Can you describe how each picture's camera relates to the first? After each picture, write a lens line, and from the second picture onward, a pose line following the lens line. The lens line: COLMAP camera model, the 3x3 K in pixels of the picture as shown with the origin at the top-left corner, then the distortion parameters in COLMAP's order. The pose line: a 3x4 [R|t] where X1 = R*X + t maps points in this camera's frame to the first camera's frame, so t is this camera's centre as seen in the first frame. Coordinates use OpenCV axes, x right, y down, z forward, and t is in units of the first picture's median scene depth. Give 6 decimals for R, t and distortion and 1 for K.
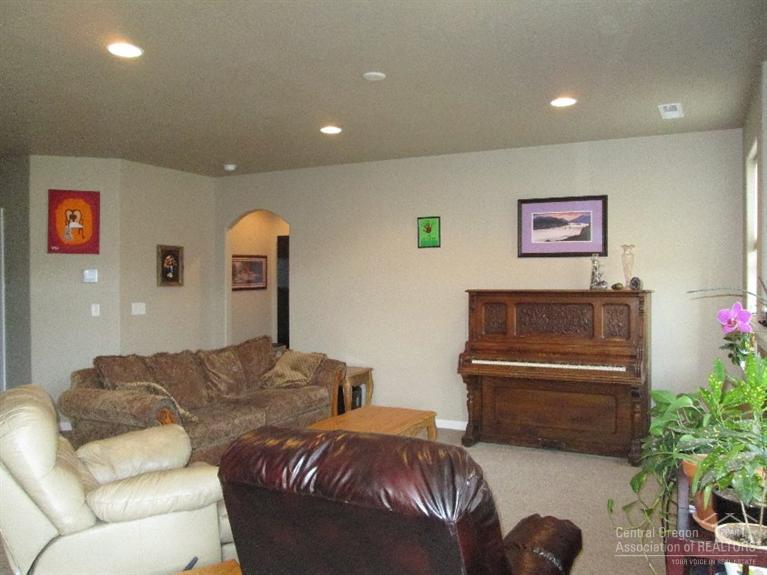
lens RADIAL K [[633.9, 0, 383.5], [0, 633.9, 287.5], [0, 0, 1]] dist [-0.060410, 0.000762]
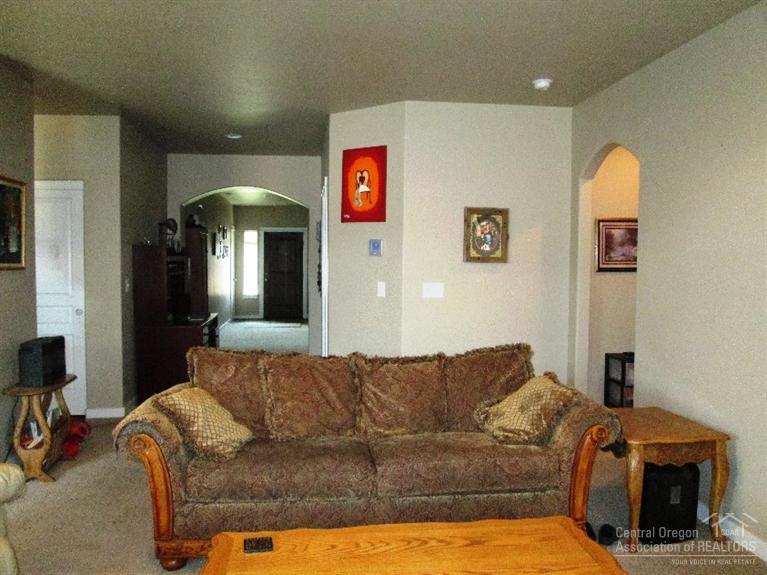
lens RADIAL K [[633.9, 0, 383.5], [0, 633.9, 287.5], [0, 0, 1]] dist [-0.060410, 0.000762]
pose [[0.556846, 0.048354, -0.829207, 0.241312], [-0.018046, 0.998773, 0.046123, -0.005302], [0.830420, -0.010720, 0.557035, 0.537199]]
